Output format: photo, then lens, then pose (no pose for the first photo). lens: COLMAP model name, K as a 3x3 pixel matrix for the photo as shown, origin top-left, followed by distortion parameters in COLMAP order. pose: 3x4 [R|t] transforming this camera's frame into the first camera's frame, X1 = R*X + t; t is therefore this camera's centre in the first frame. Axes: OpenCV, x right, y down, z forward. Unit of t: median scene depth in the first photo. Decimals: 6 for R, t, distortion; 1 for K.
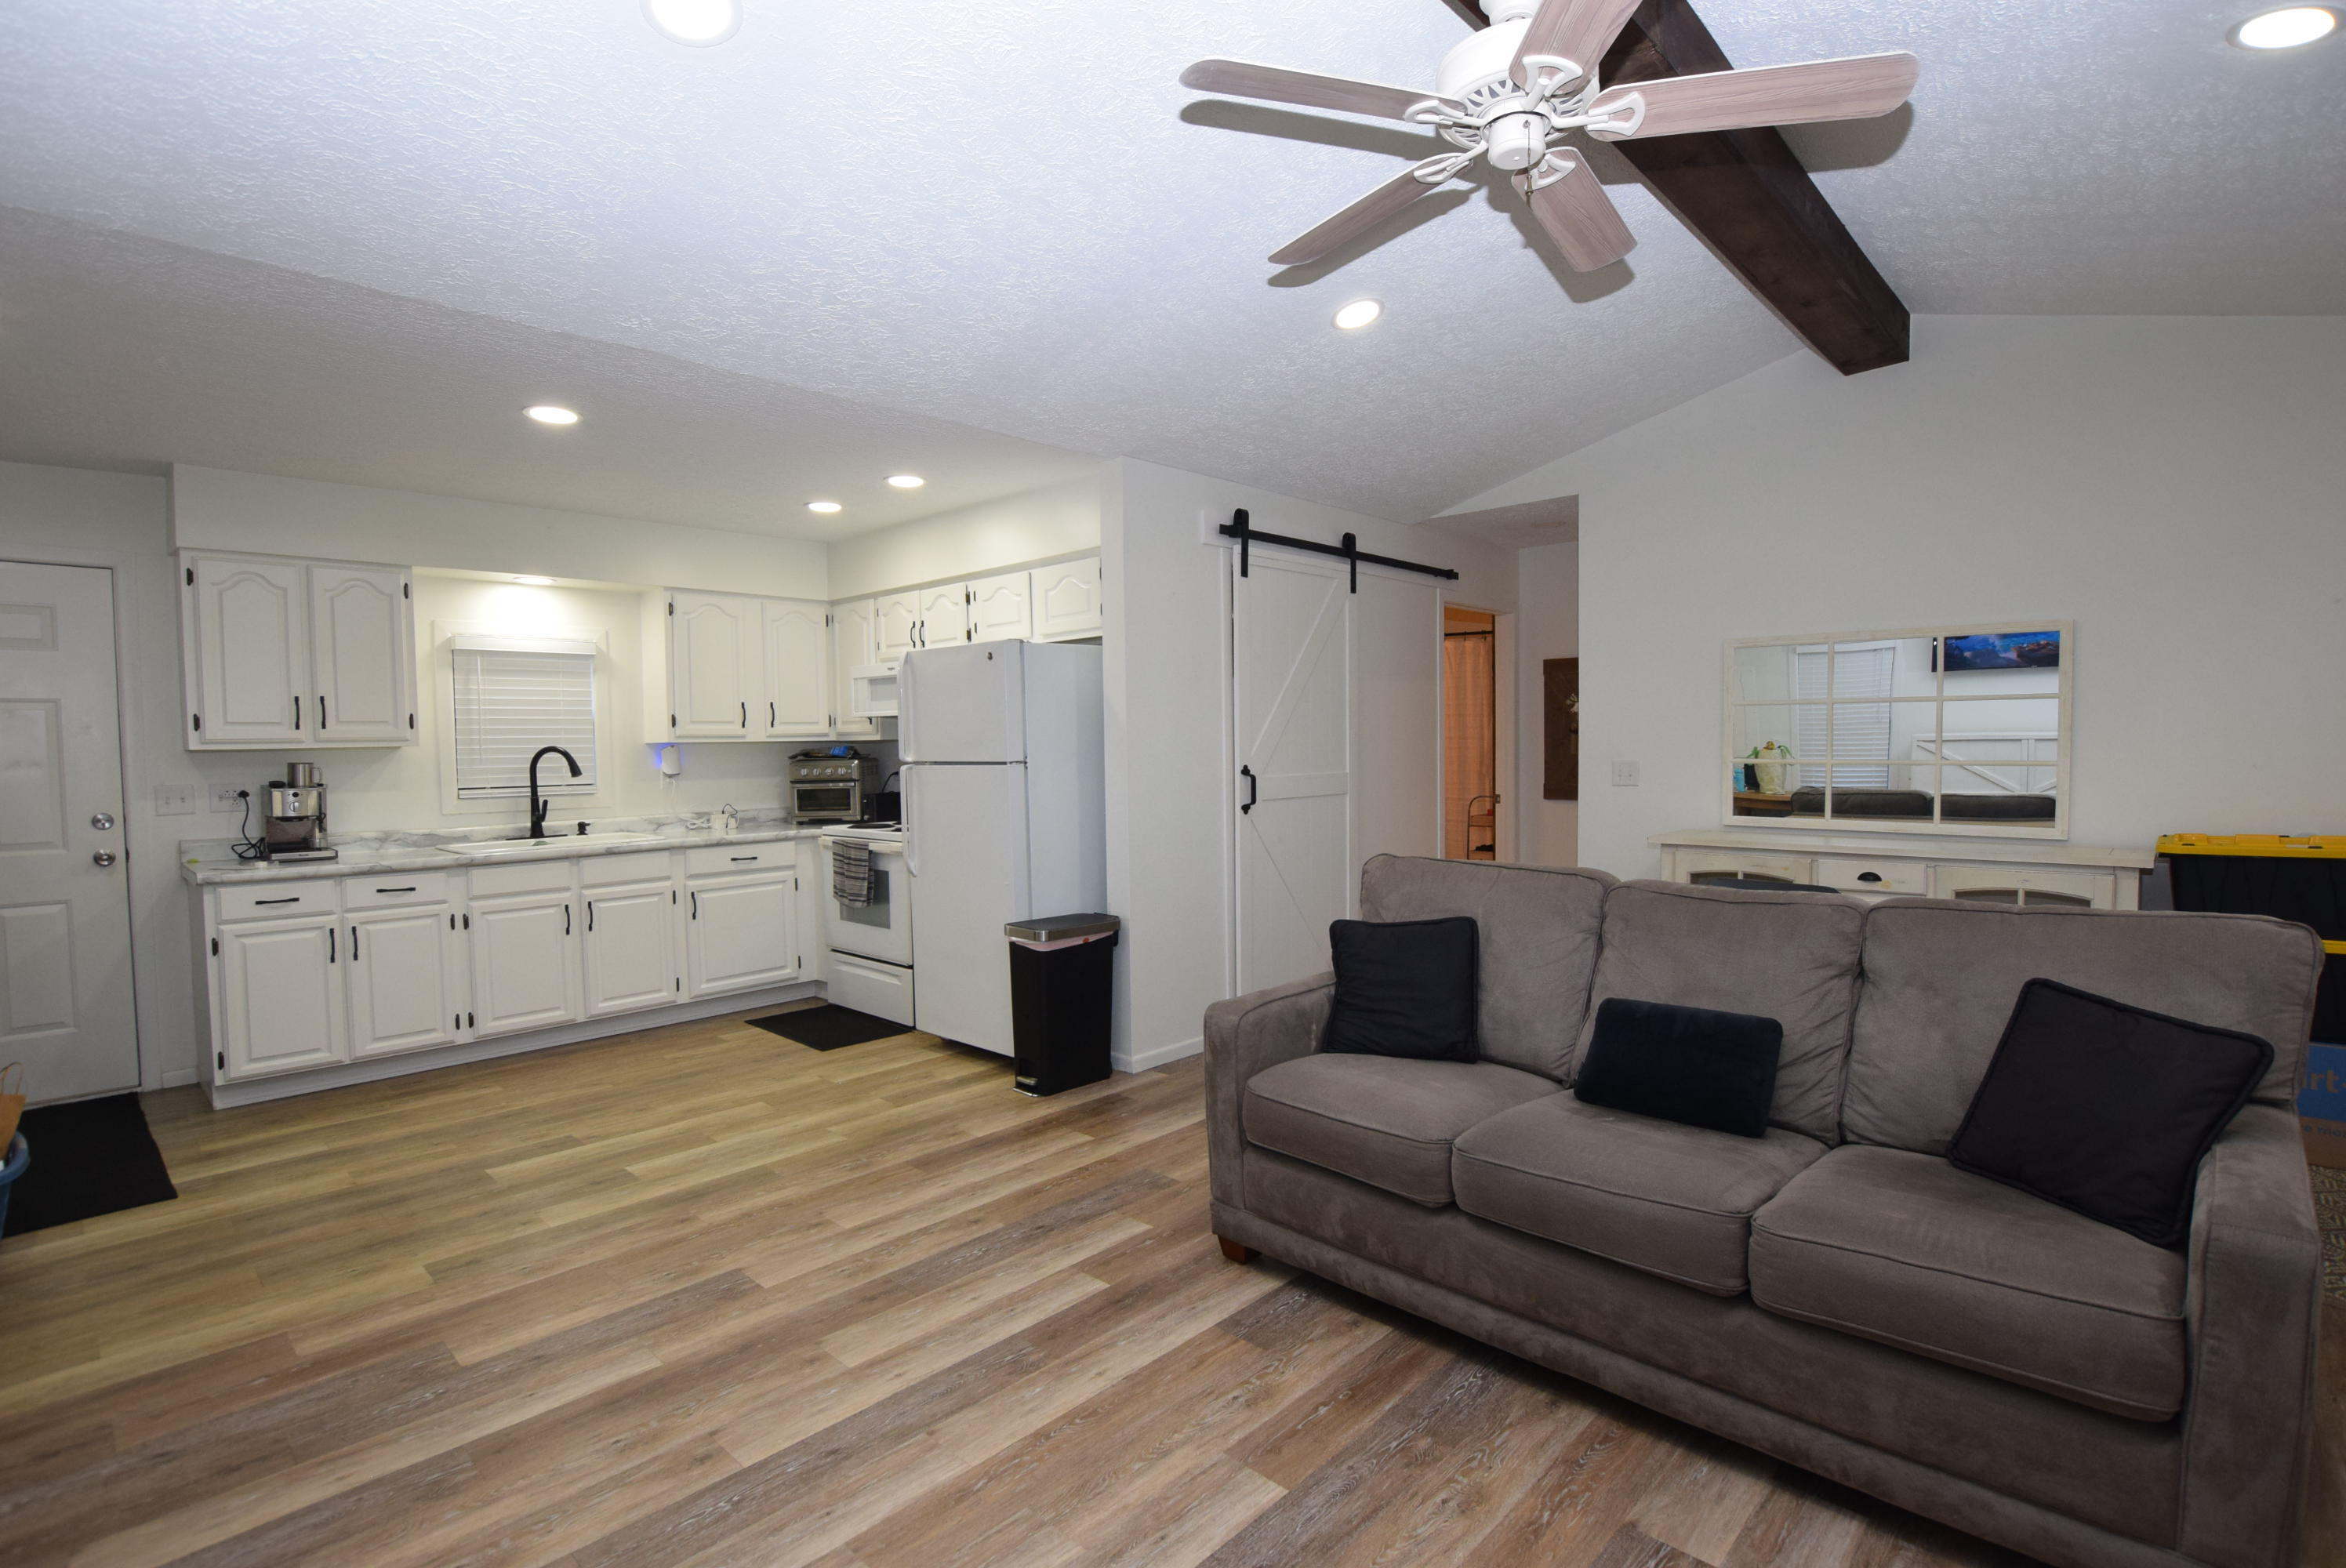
lens RADIAL K [[1114.8, 0, 1165.3], [0, 1114.8, 789.5], [0, 0, 1]] dist [-0.014885, 0.001280]
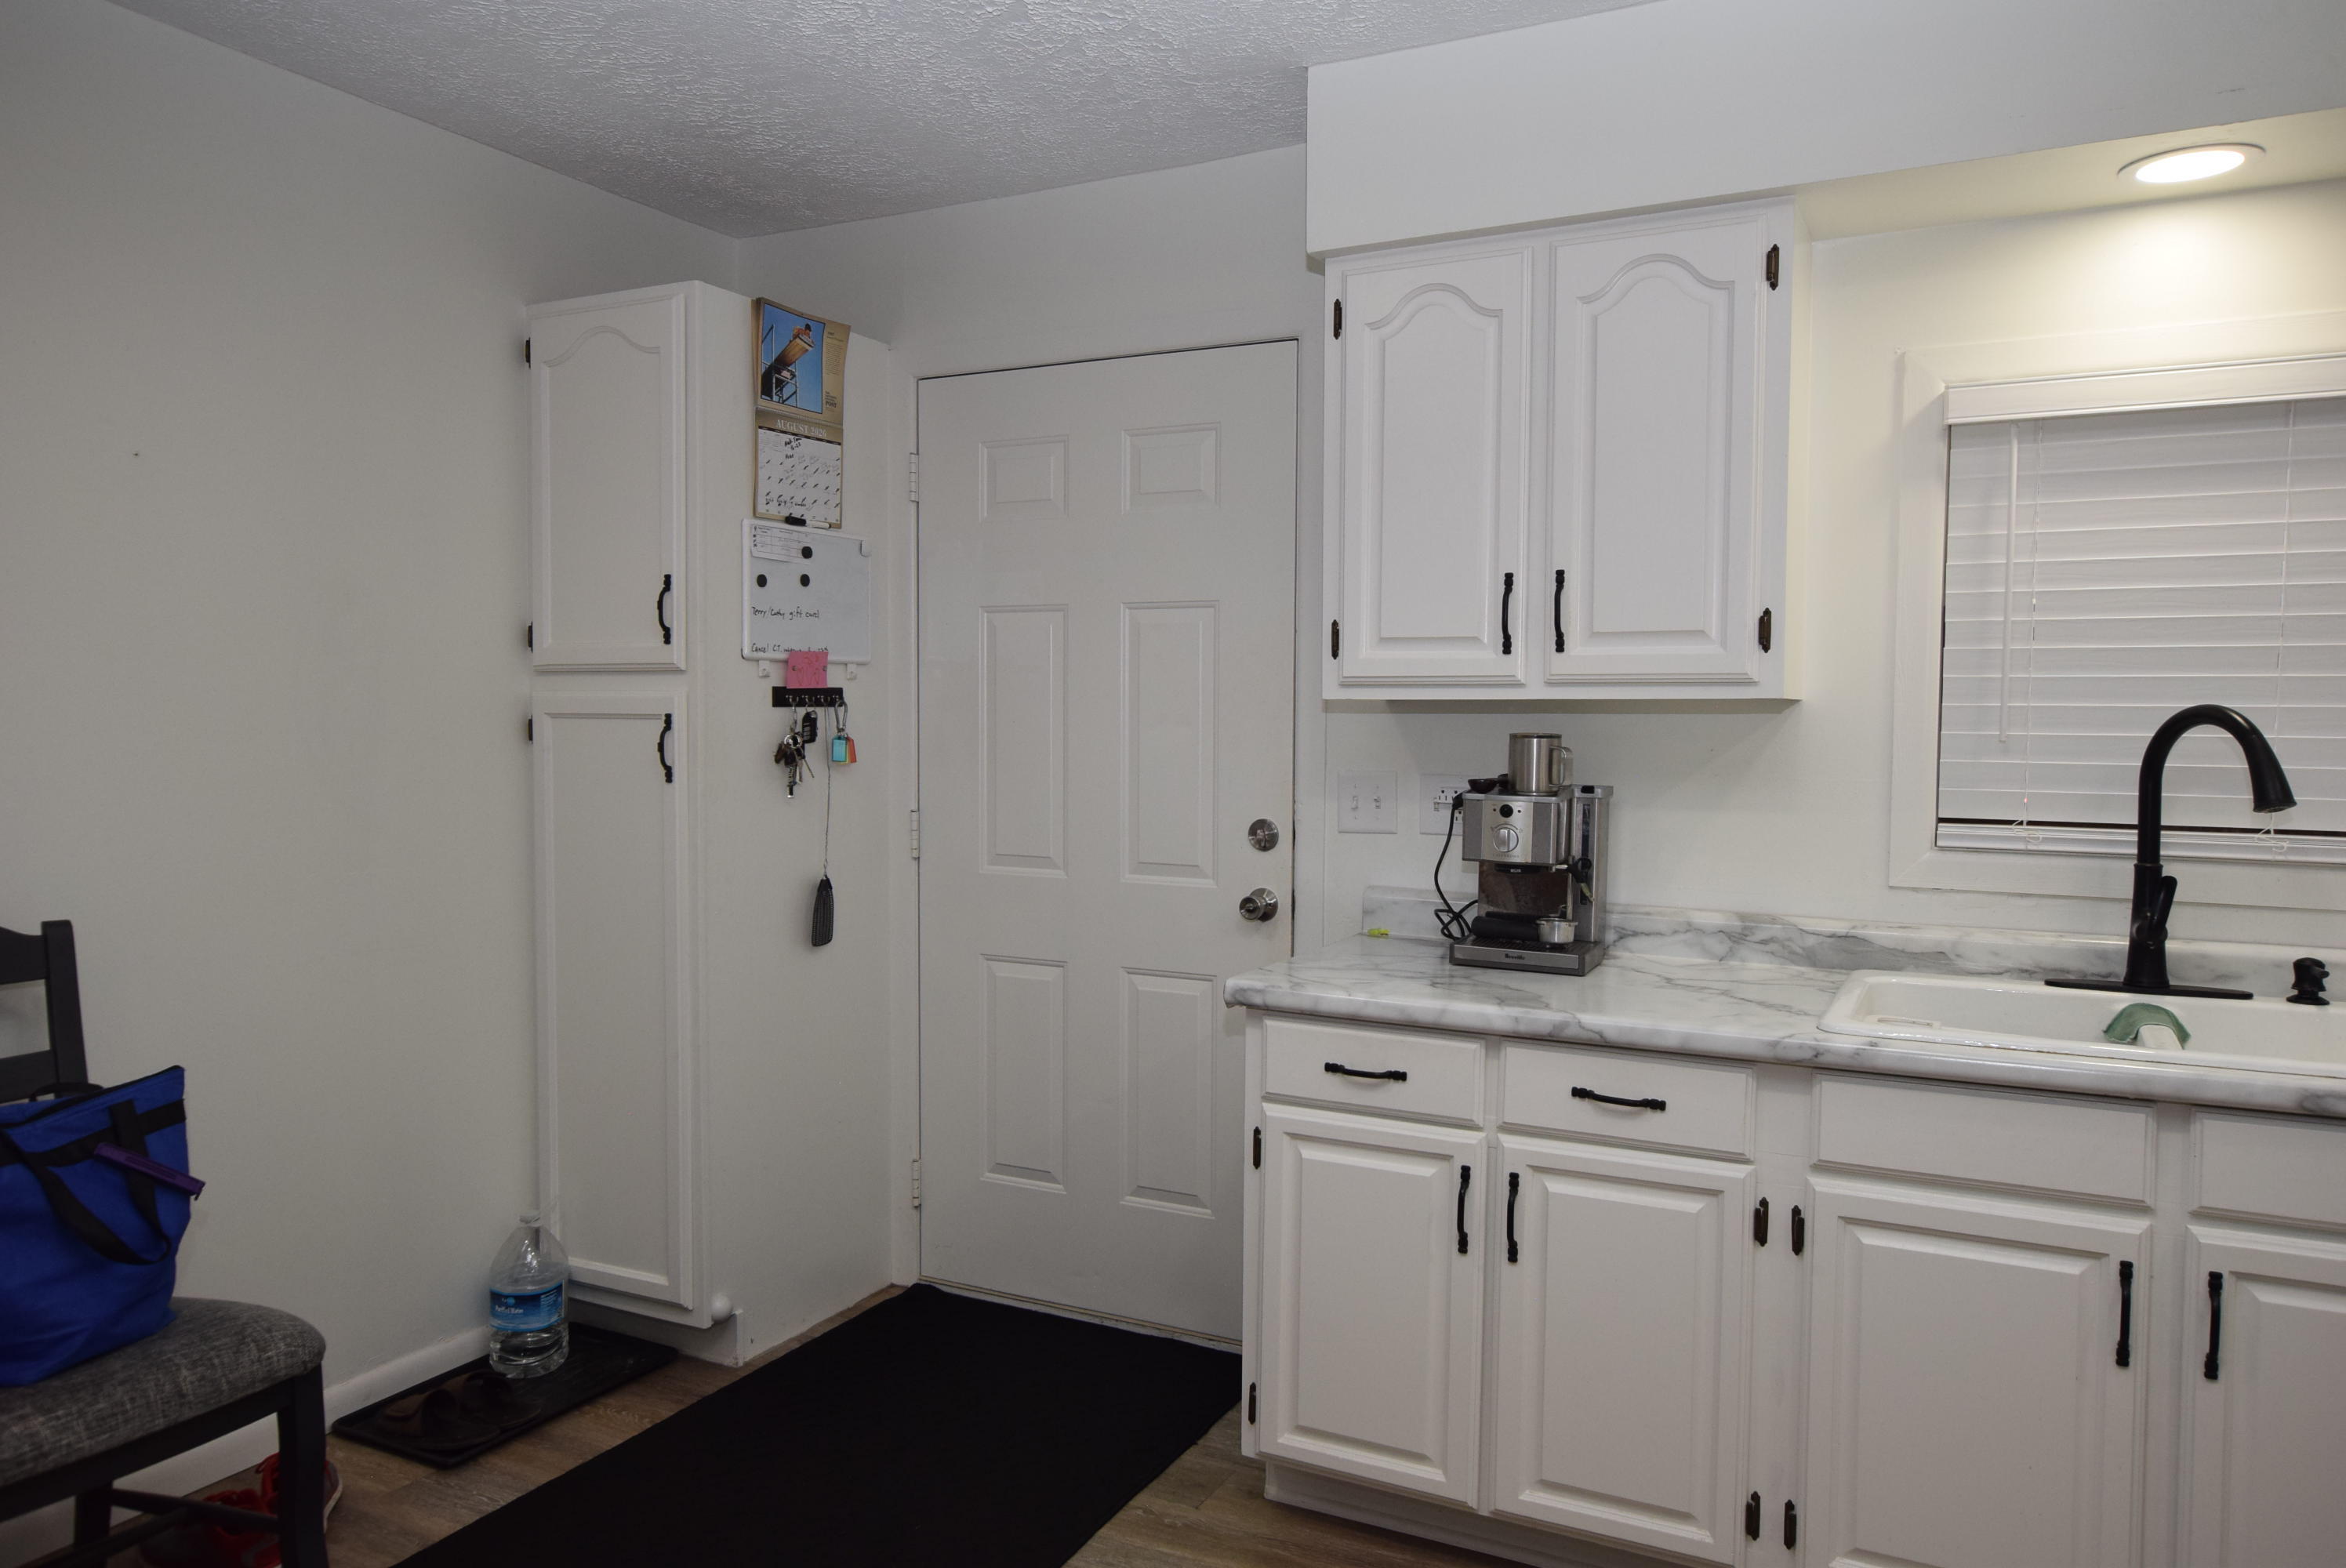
lens RADIAL K [[1615.4, 0, 1169.9], [0, 1615.4, 788.3], [0, 0, 1]] dist [-0.006828, 0.013216]
pose [[0.284577, 0.065147, -0.956437, -0.242068], [-0.050383, 0.997326, 0.052941, -0.029626], [0.957328, 0.033122, 0.287098, 0.705426]]
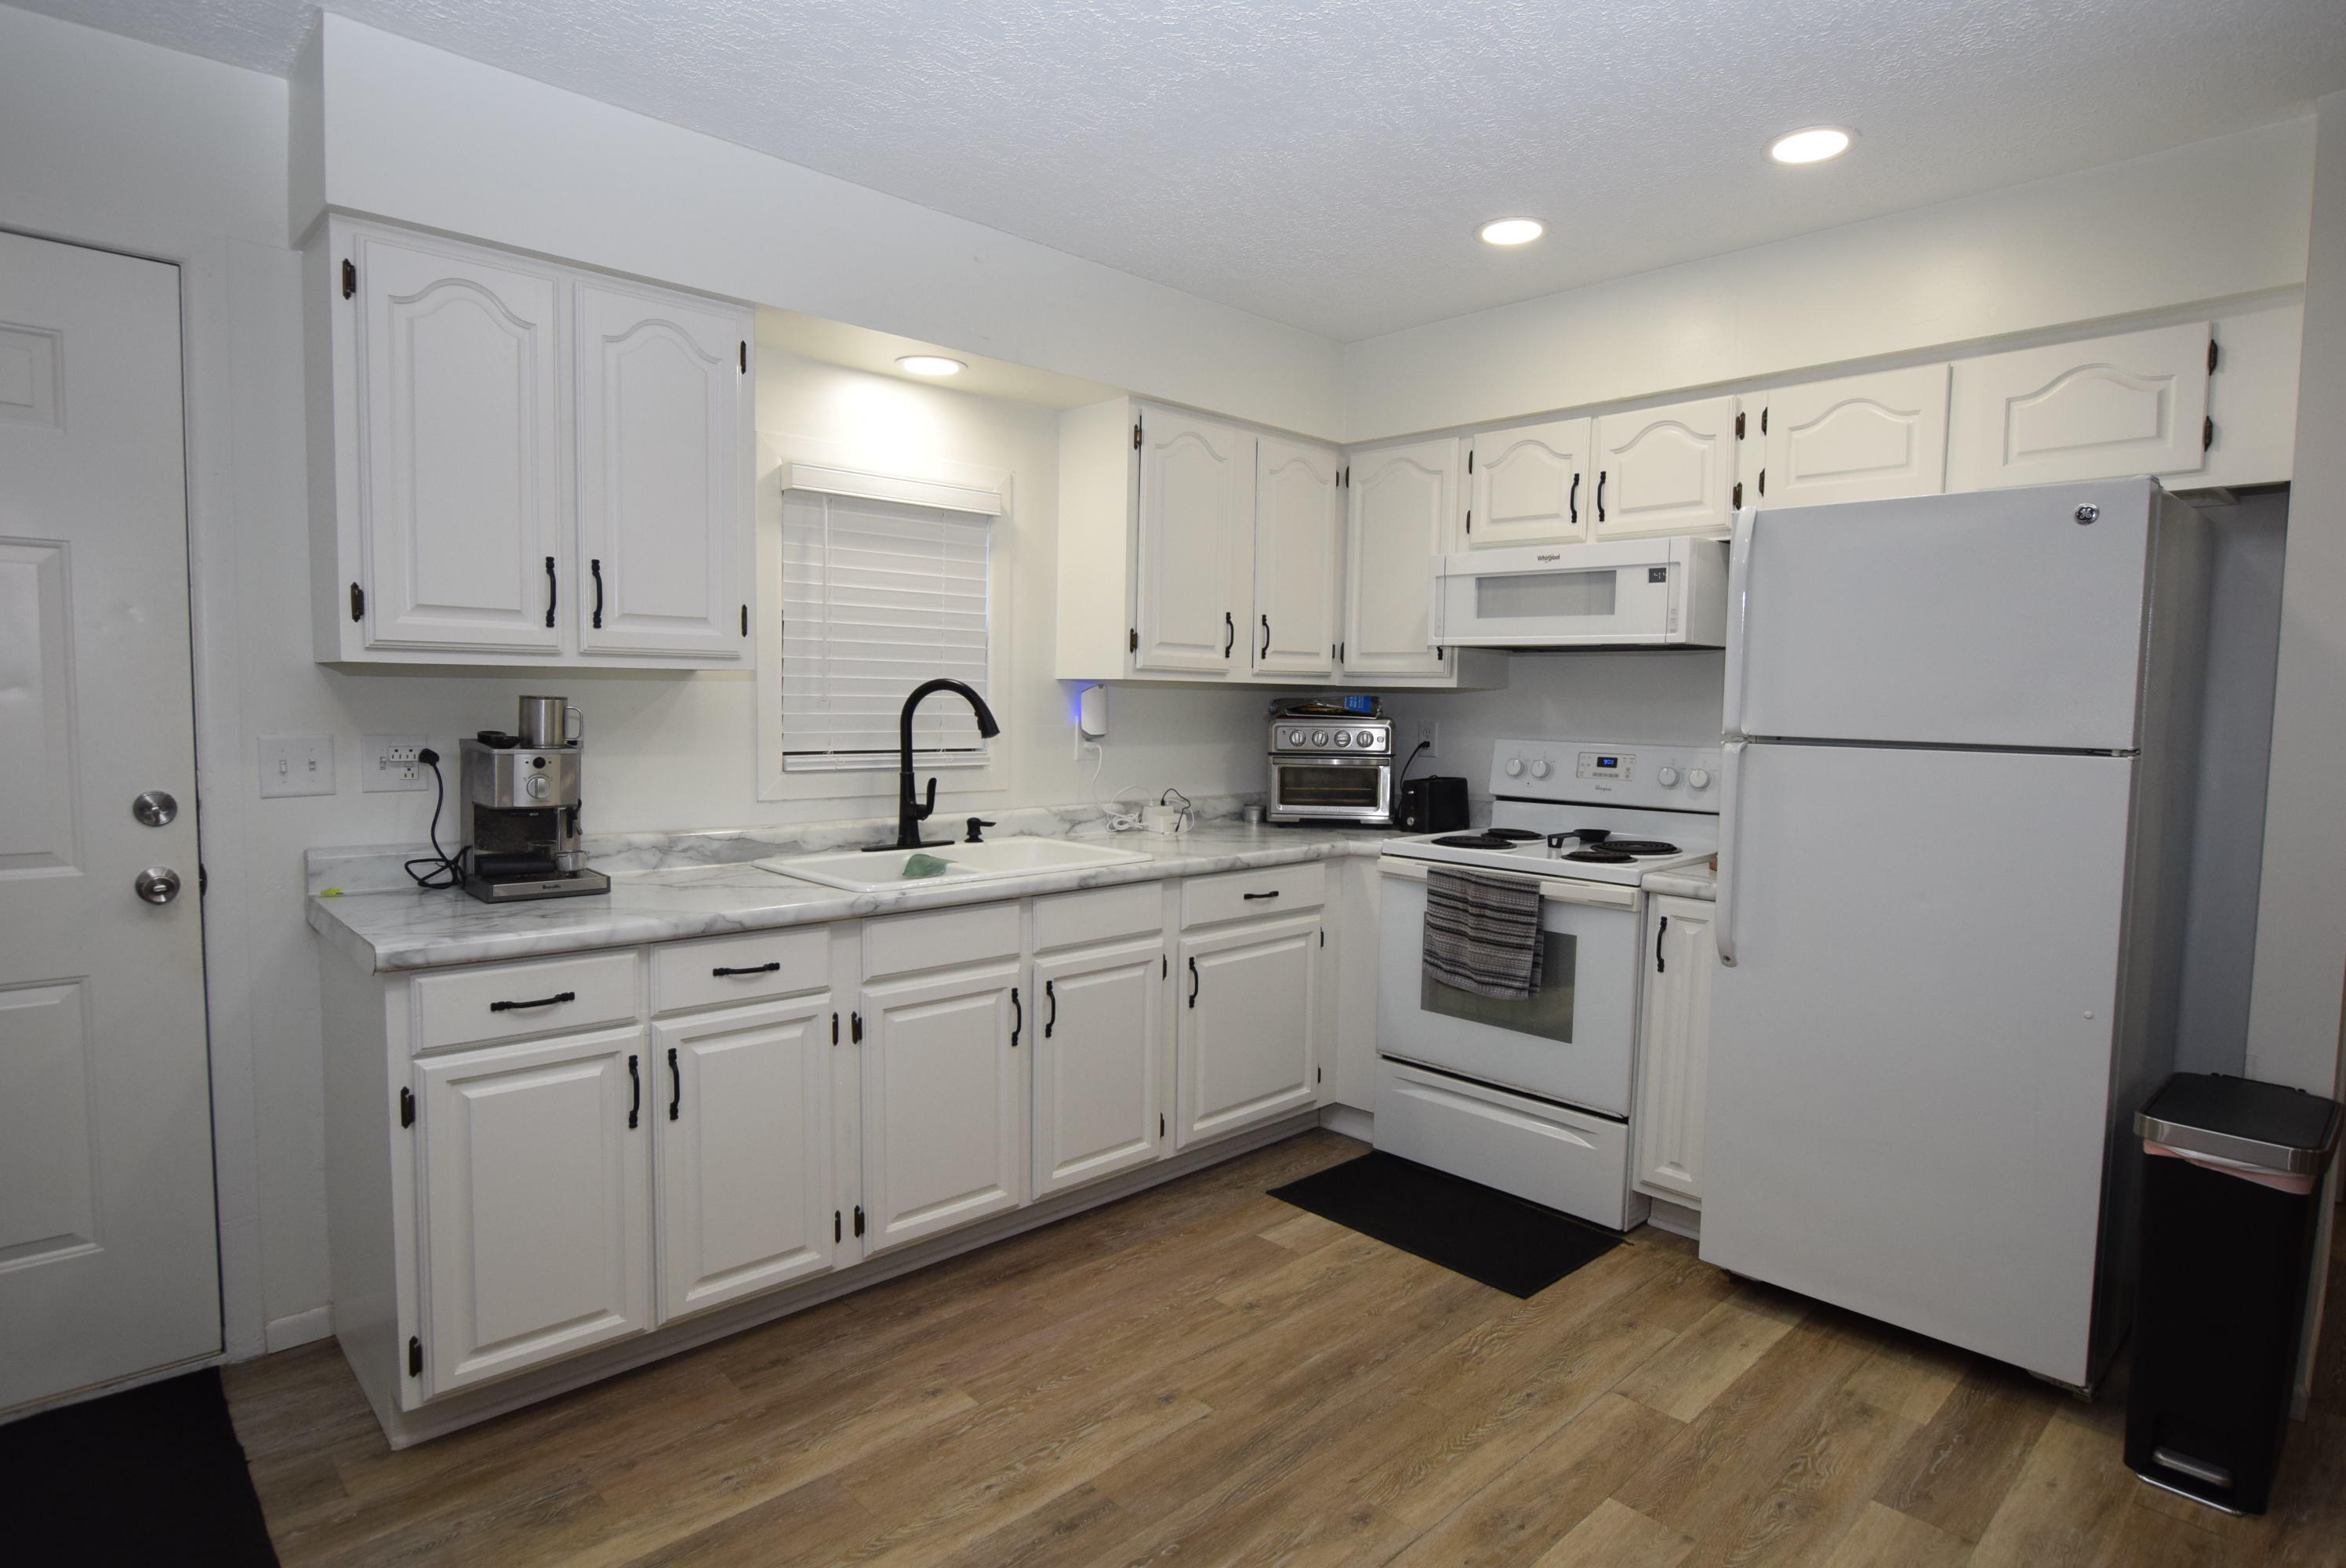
lens RADIAL K [[1239.7, 0, 1186.3], [0, 1239.7, 787.7], [0, 0, 1]] dist [-0.009645, -0.002672]
pose [[0.998727, 0.037056, -0.034210, -0.487352], [-0.035908, 0.998791, 0.033569, -0.012606], [0.035413, -0.032298, 0.998851, 0.471971]]
